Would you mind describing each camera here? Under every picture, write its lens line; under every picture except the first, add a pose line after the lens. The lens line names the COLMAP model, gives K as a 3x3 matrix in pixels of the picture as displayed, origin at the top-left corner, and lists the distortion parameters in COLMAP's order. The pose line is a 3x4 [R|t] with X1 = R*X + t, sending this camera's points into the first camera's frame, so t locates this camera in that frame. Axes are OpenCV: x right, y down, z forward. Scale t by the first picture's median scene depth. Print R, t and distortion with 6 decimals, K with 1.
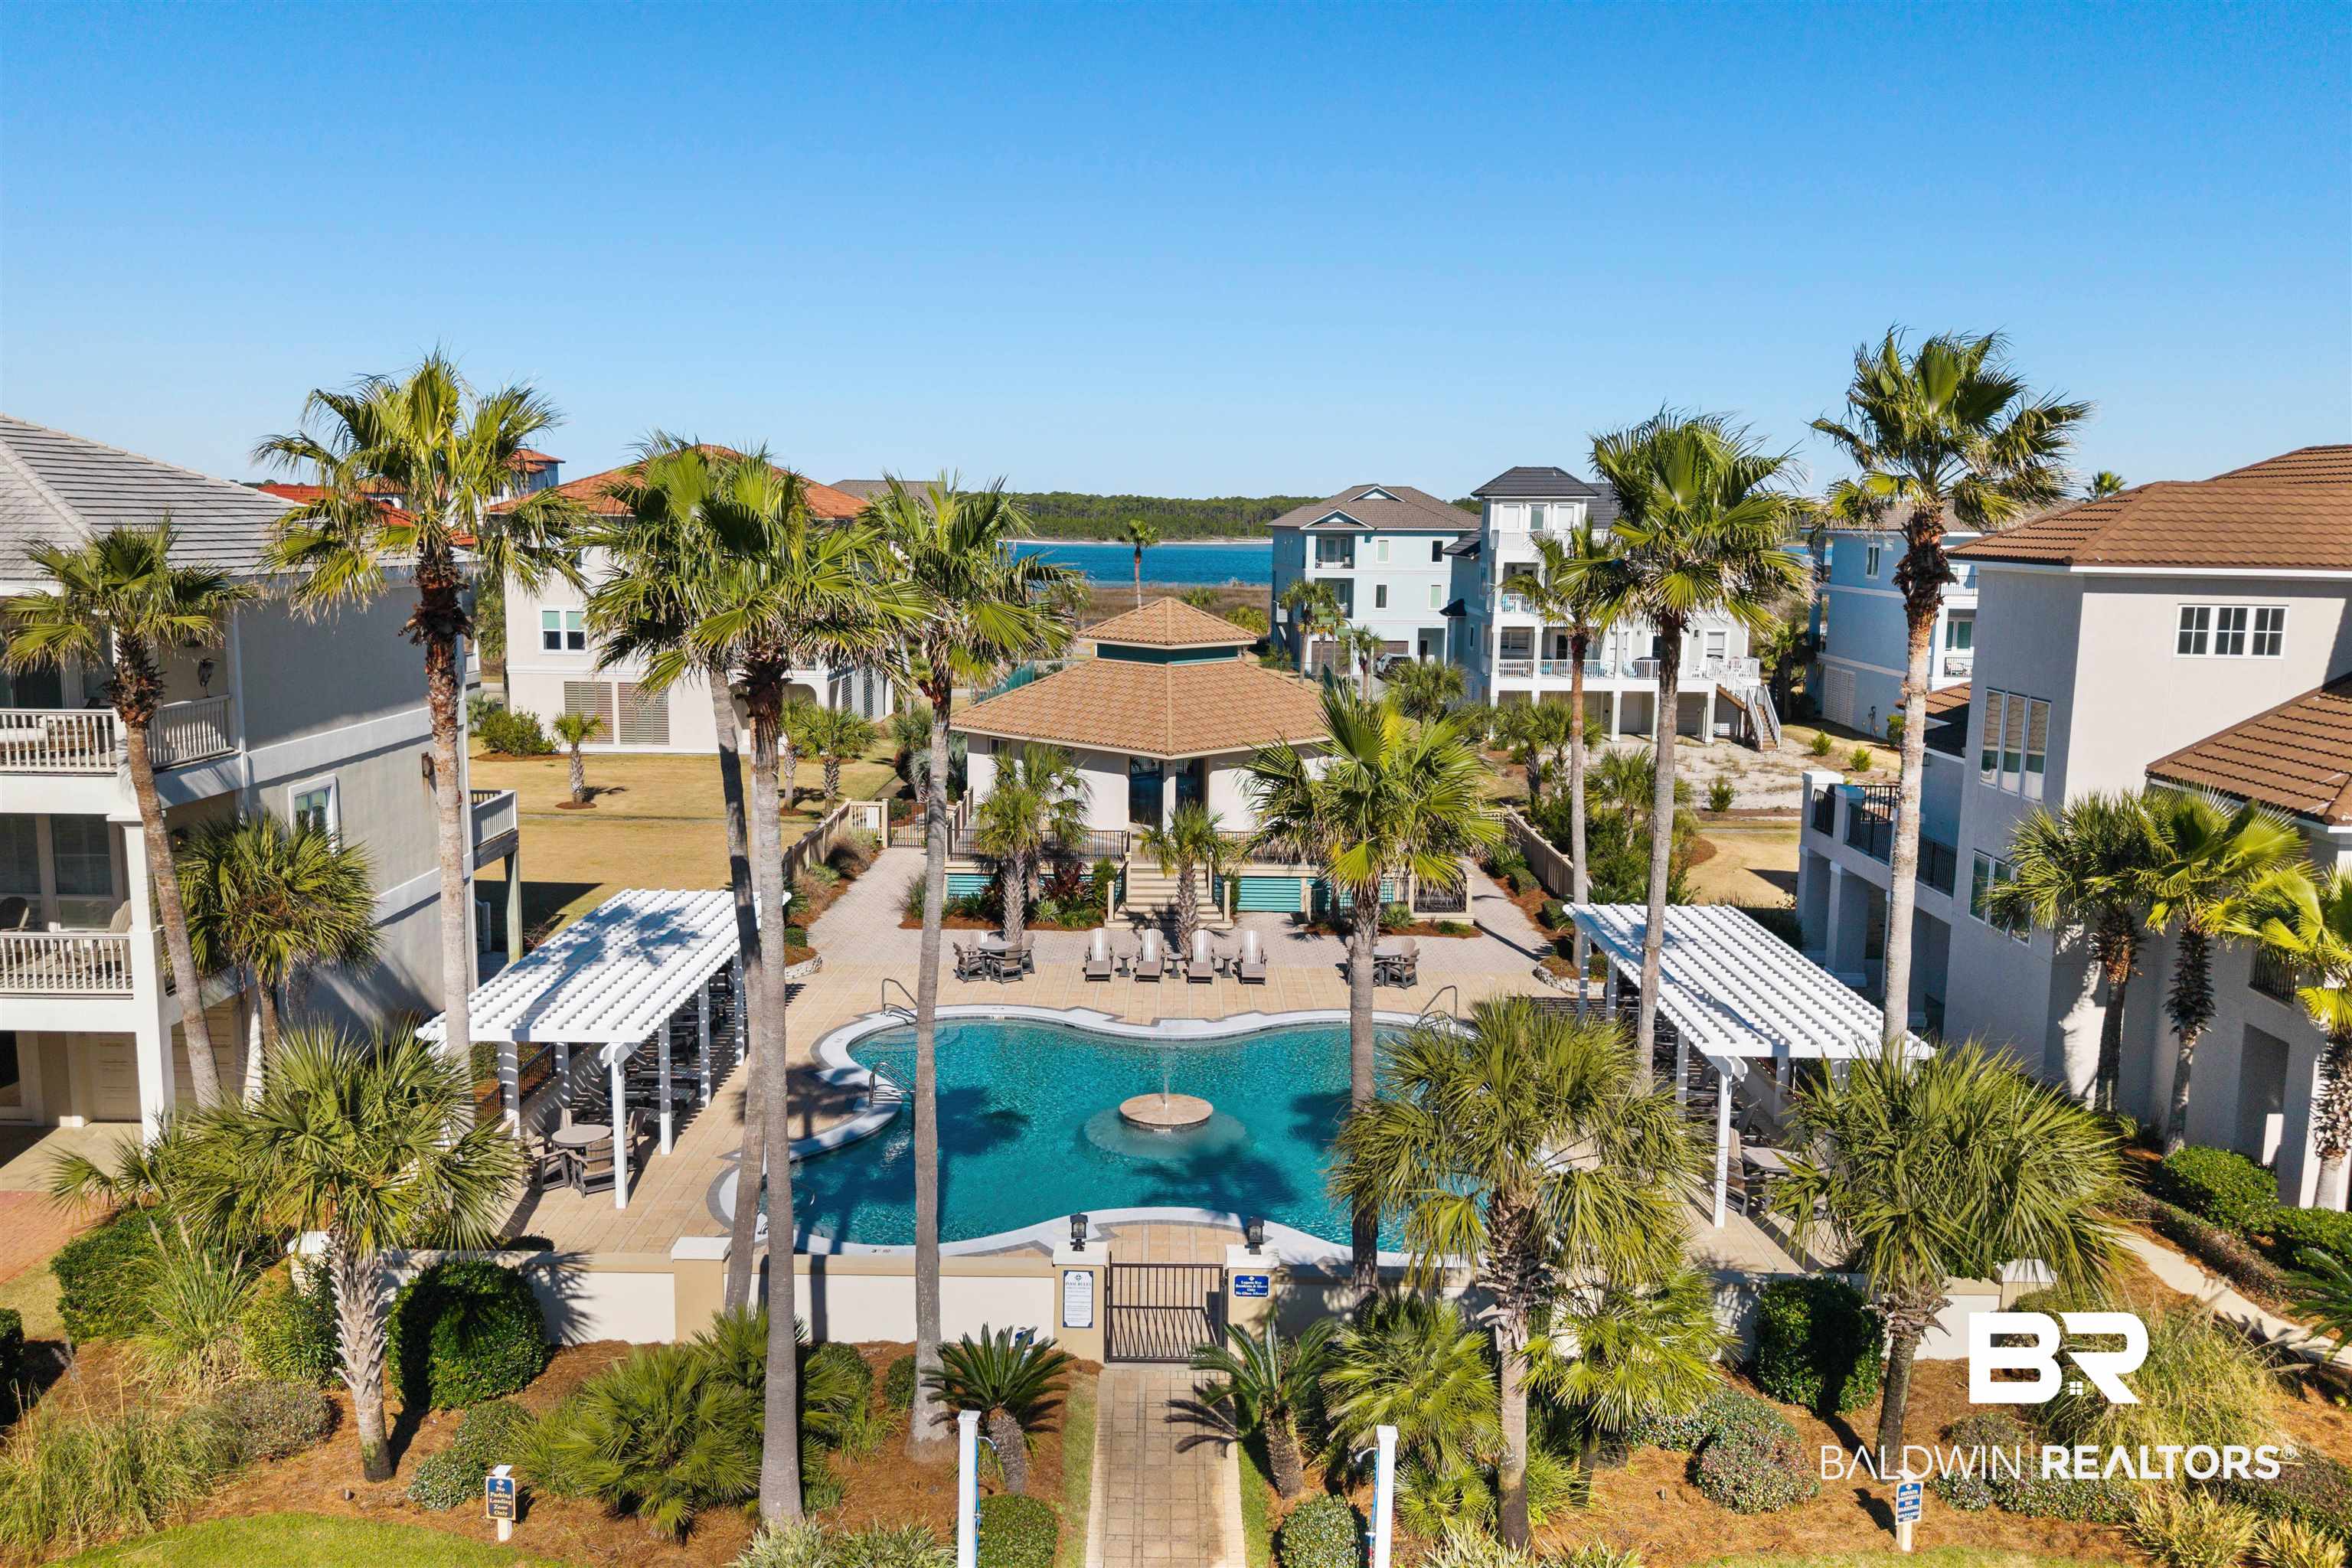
lens RADIAL K [[1806.4, 0, 1158.7], [0, 1806.4, 850.0], [0, 0, 1]] dist [0.016080, -0.021450]
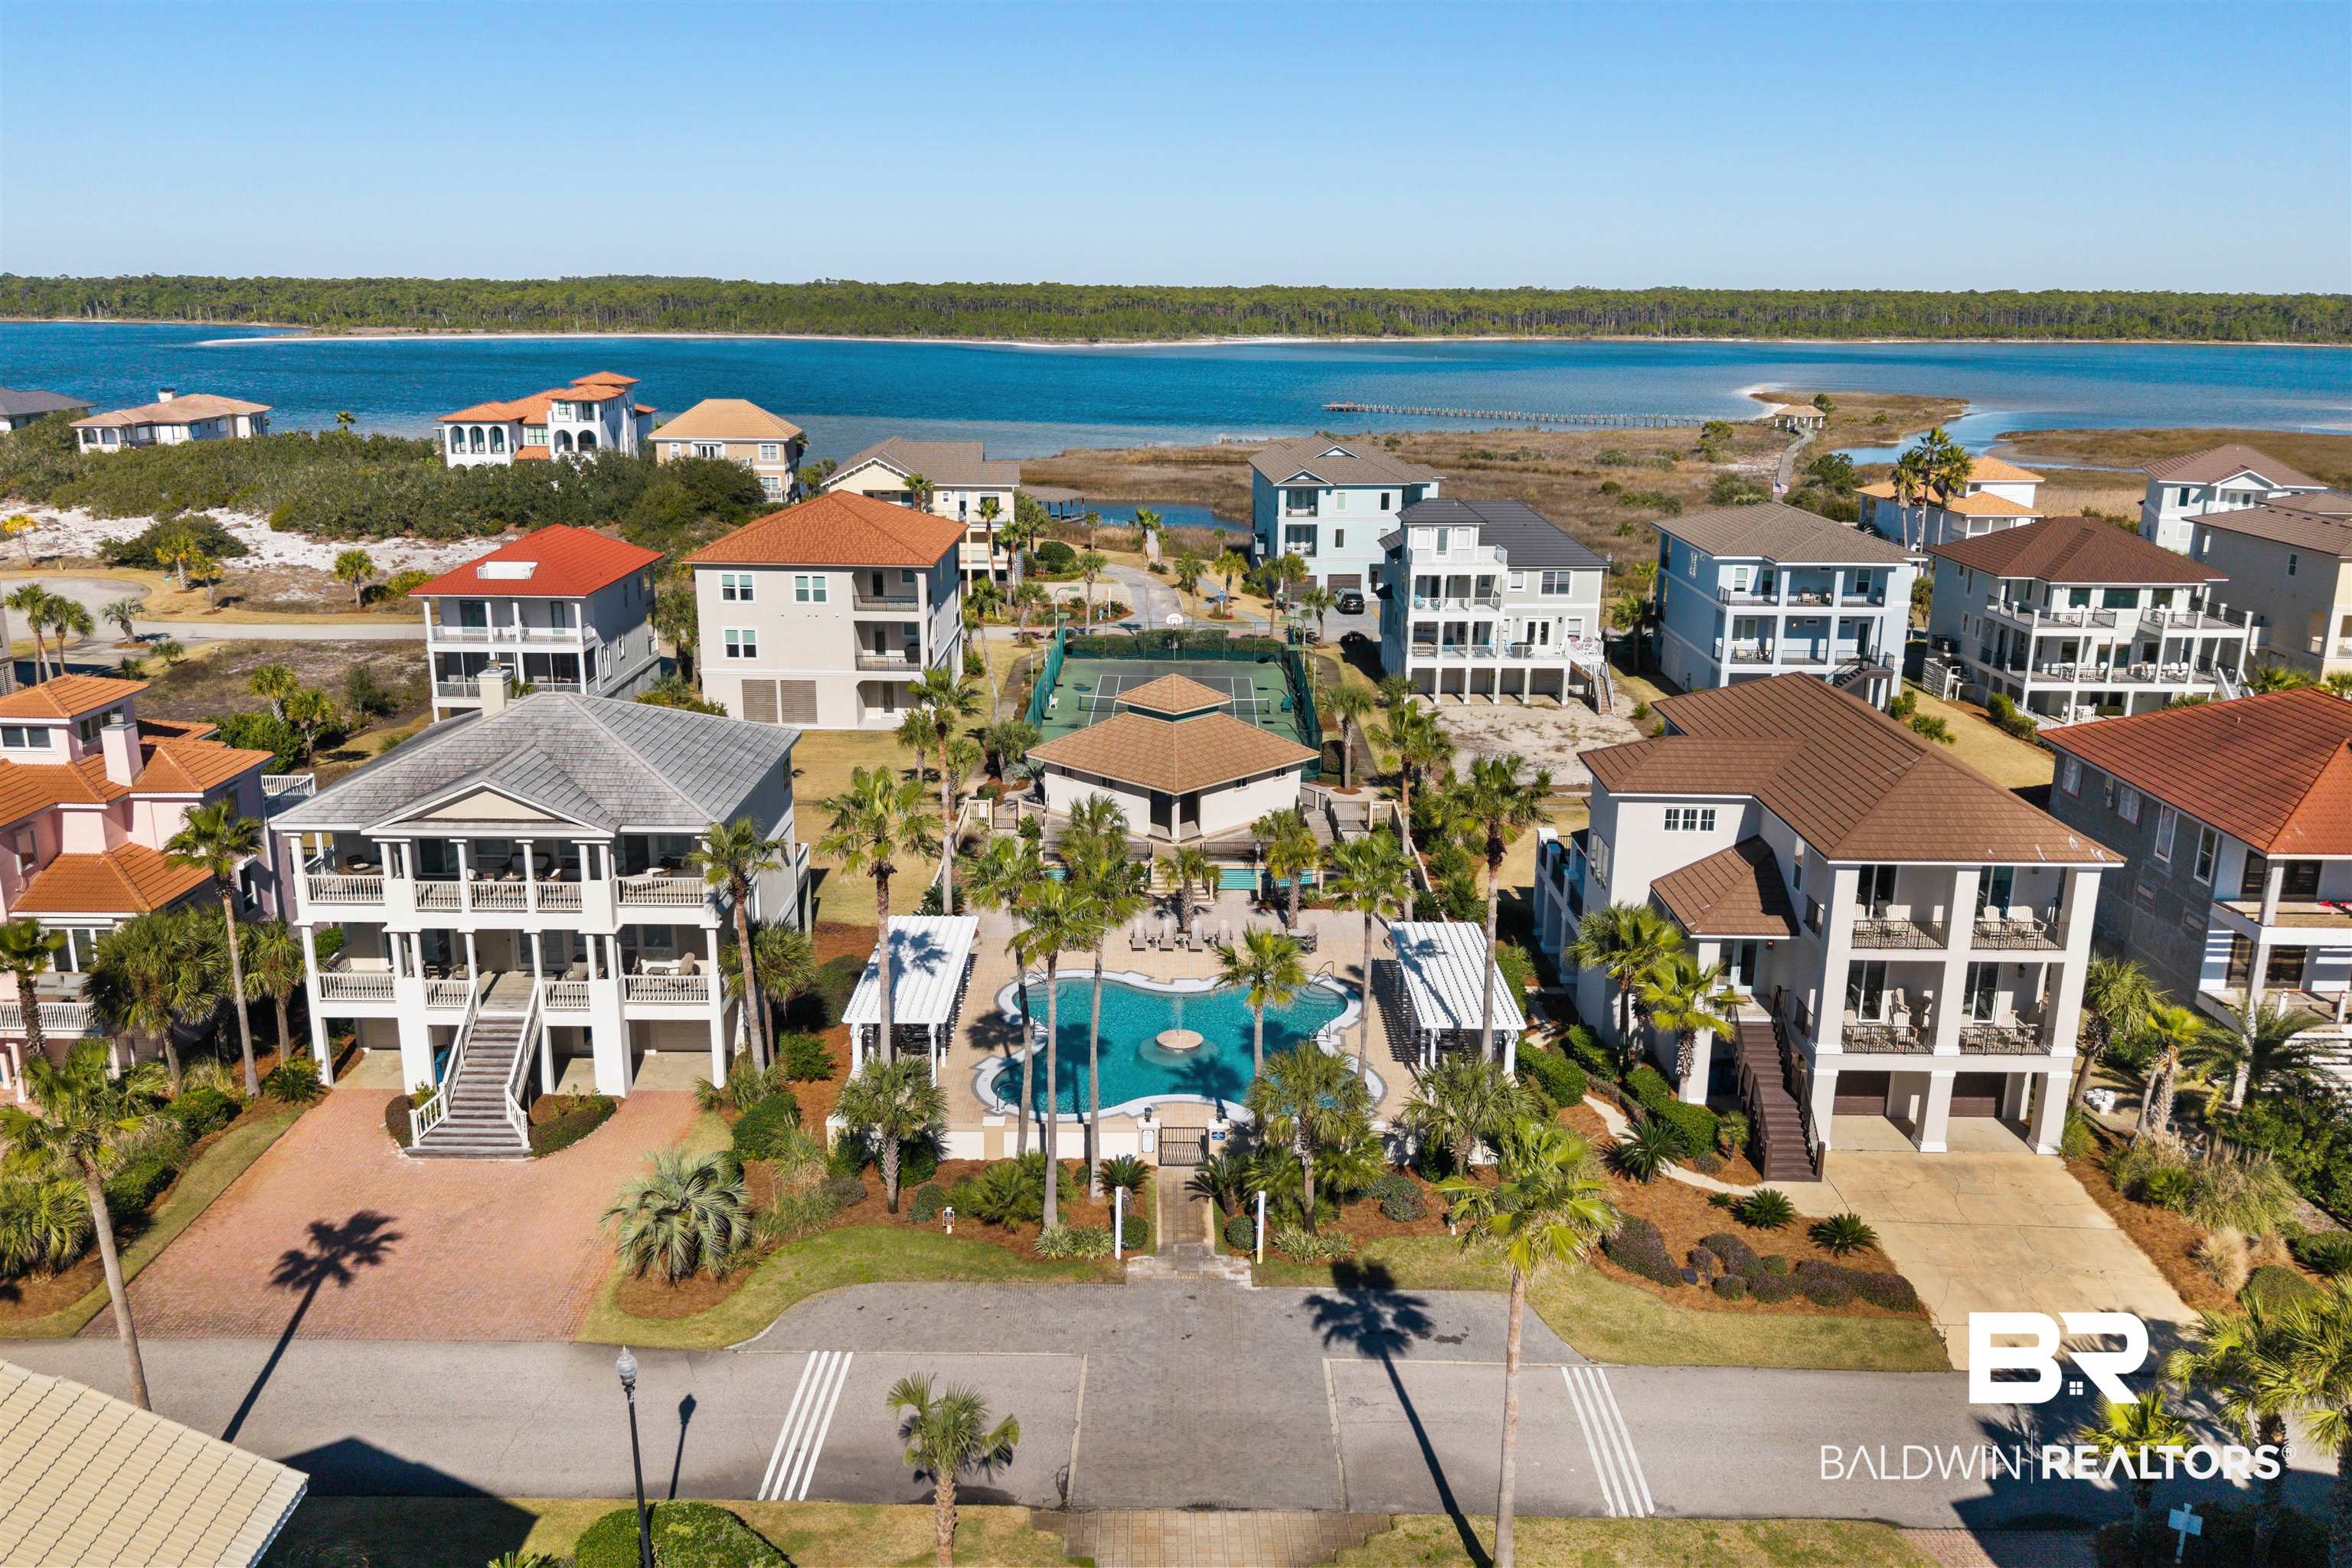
lens RADIAL K [[1806.4, 0, 1147.1], [0, 1806.4, 871.6], [0, 0, 1]] dist [0.016080, -0.021450]
pose [[0.999980, -0.006050, -0.002005, -0.029990], [0.006266, 0.990729, 0.135705, -0.345169], [0.001165, -0.135715, 0.990747, -1.065152]]
